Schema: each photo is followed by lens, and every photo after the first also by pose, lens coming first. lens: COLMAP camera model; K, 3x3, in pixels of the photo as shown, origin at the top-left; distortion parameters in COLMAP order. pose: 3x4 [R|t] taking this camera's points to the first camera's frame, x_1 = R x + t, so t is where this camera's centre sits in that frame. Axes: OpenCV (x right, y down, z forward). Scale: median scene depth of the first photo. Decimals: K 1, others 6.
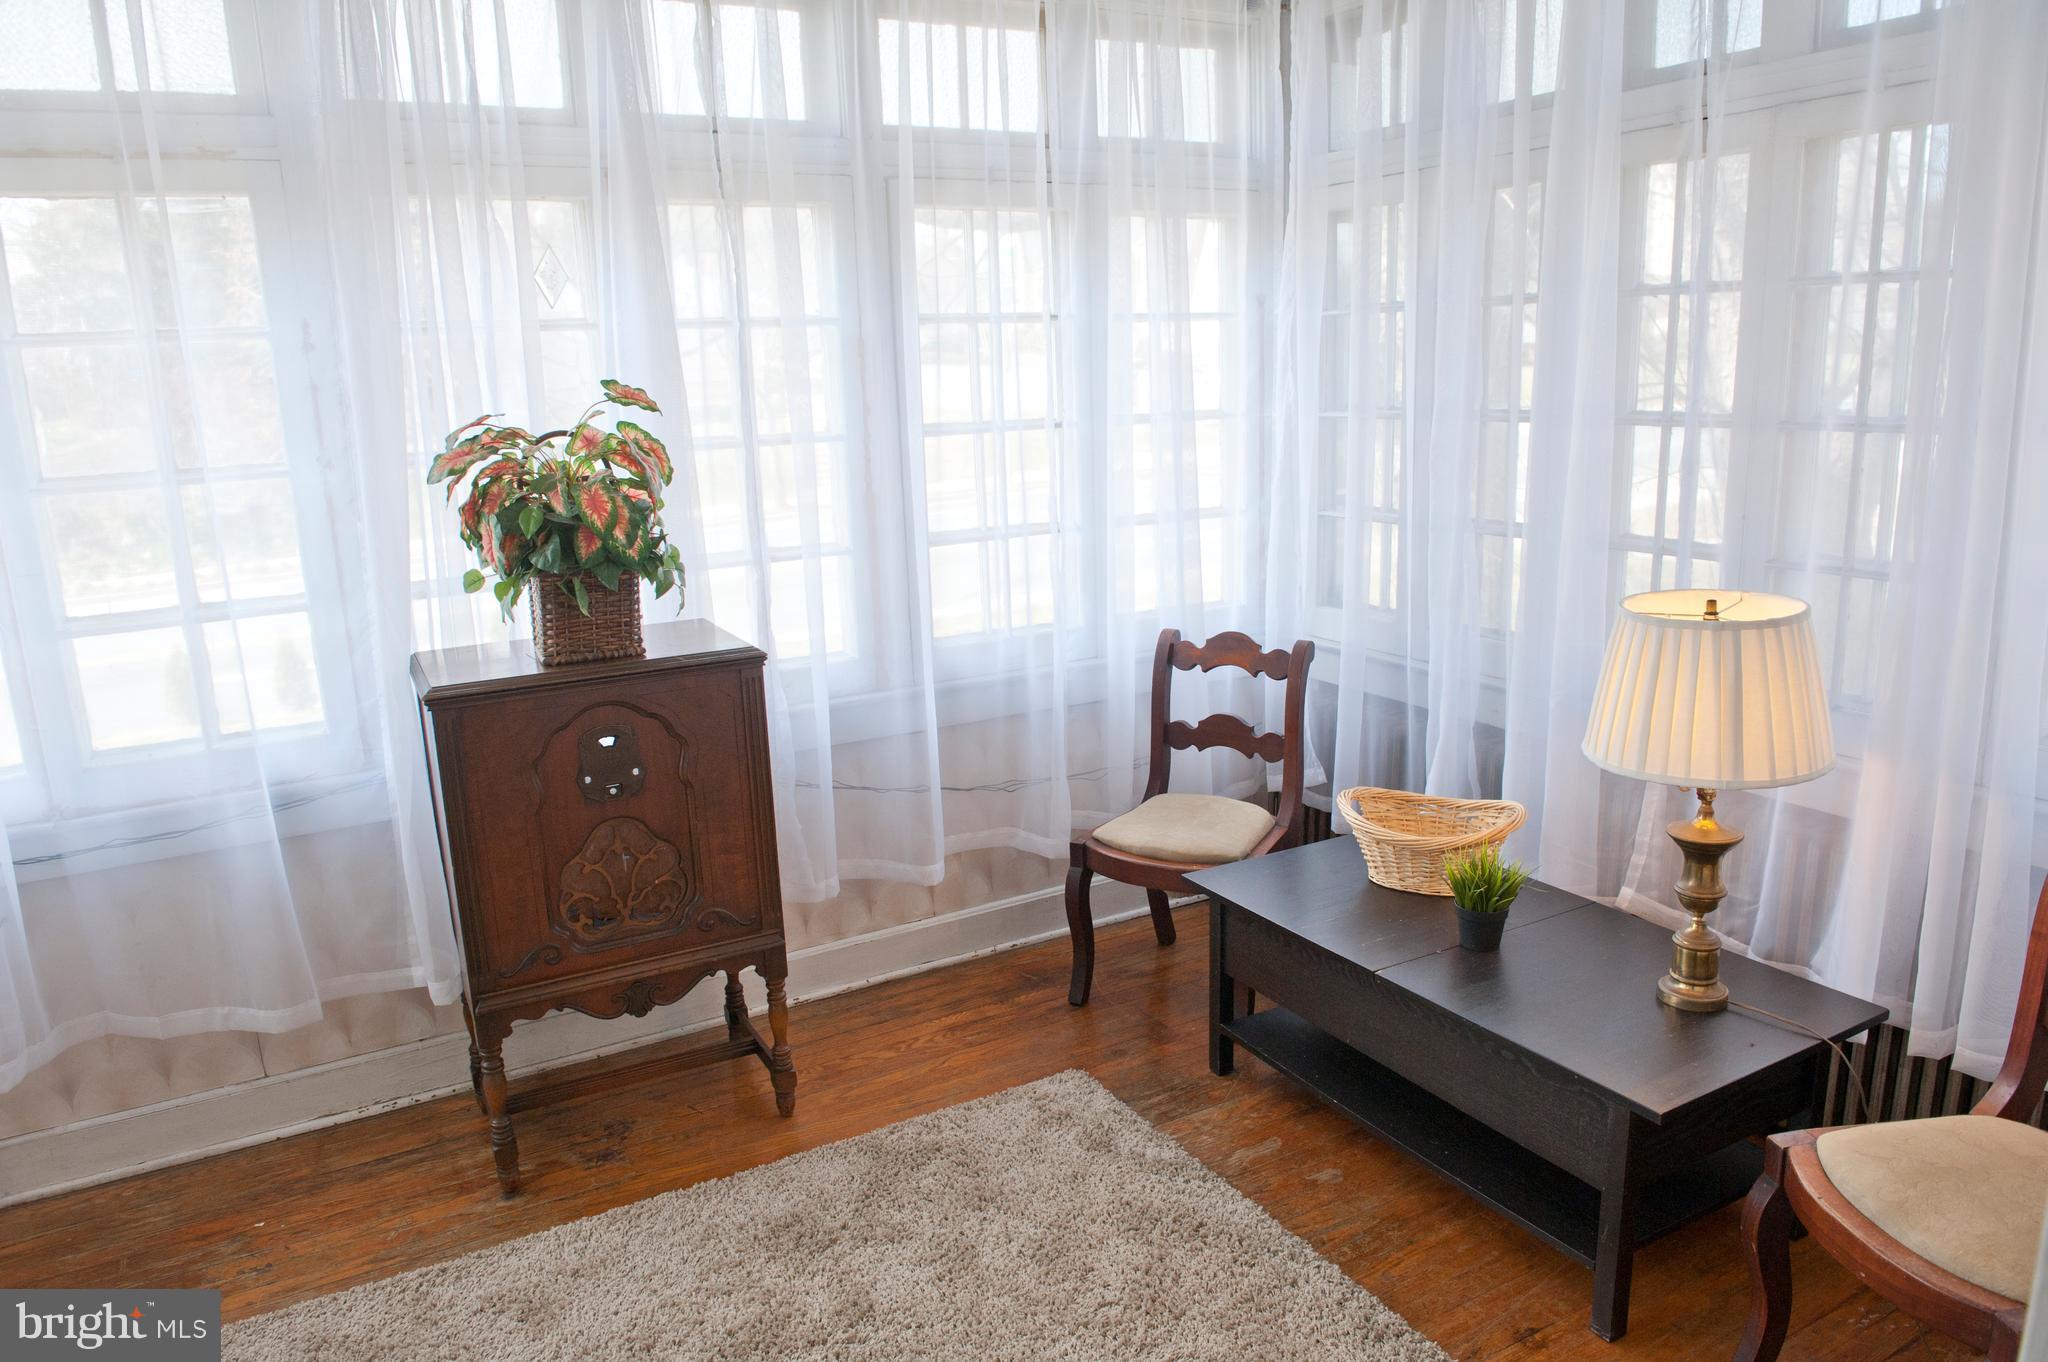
lens RADIAL K [[1435.3, 0, 1024.2], [0, 1435.3, 680.5], [0, 0, 1]] dist [-0.027346, 0.001146]
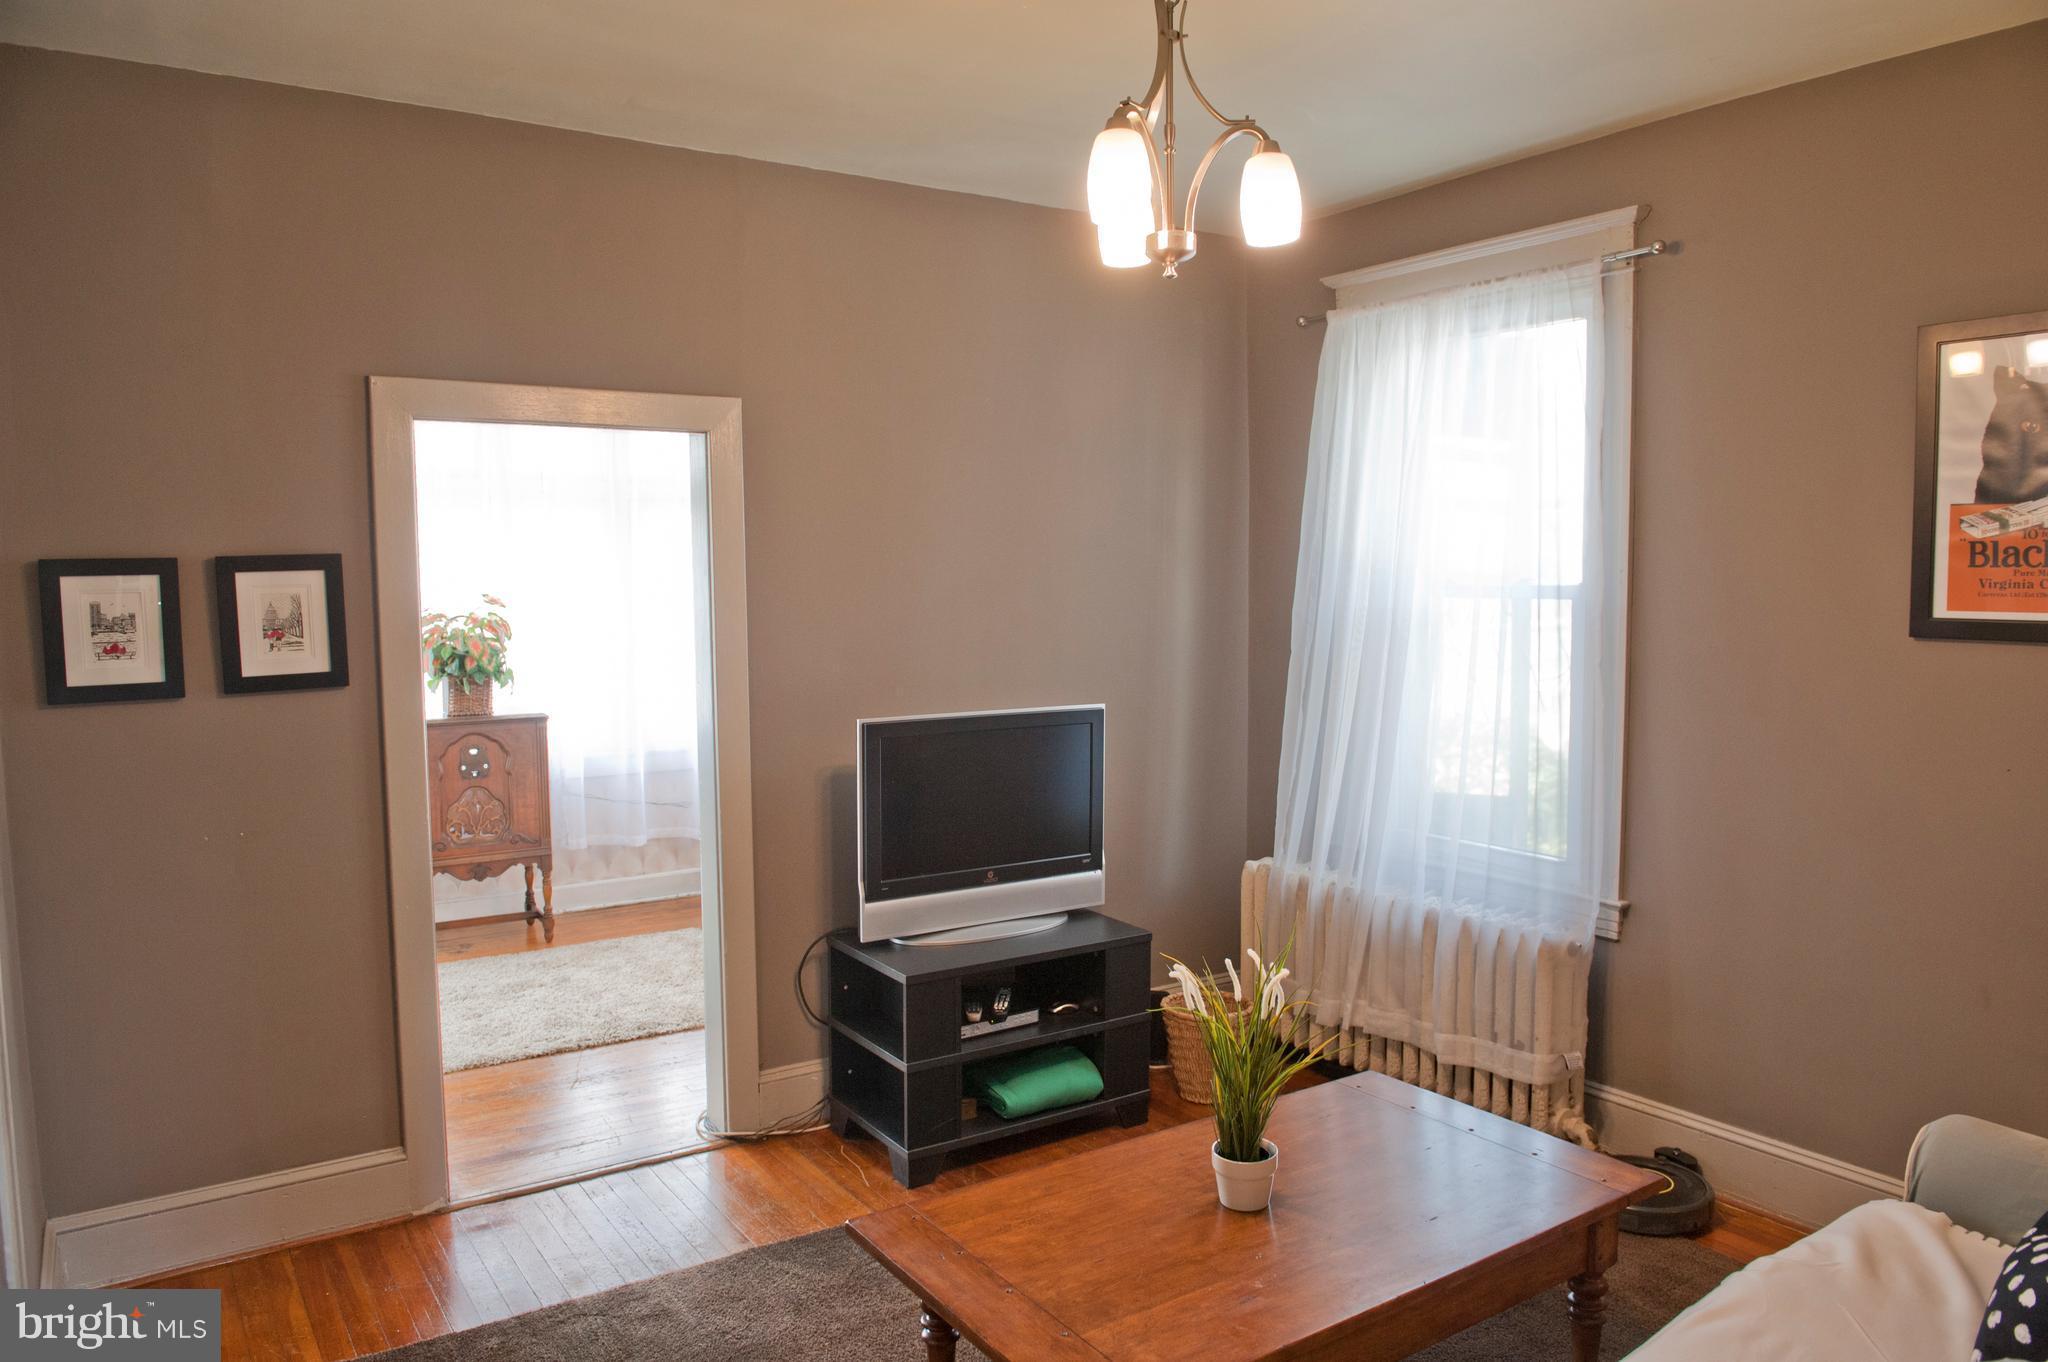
lens RADIAL K [[1435.3, 0, 1023.7], [0, 1435.3, 683.1], [0, 0, 1]] dist [-0.027346, 0.001146]
pose [[0.997258, 0.024253, 0.069911, 0.404126], [-0.013736, 0.989016, -0.147166, 0.250407], [-0.072712, 0.145802, 0.986638, -1.271412]]
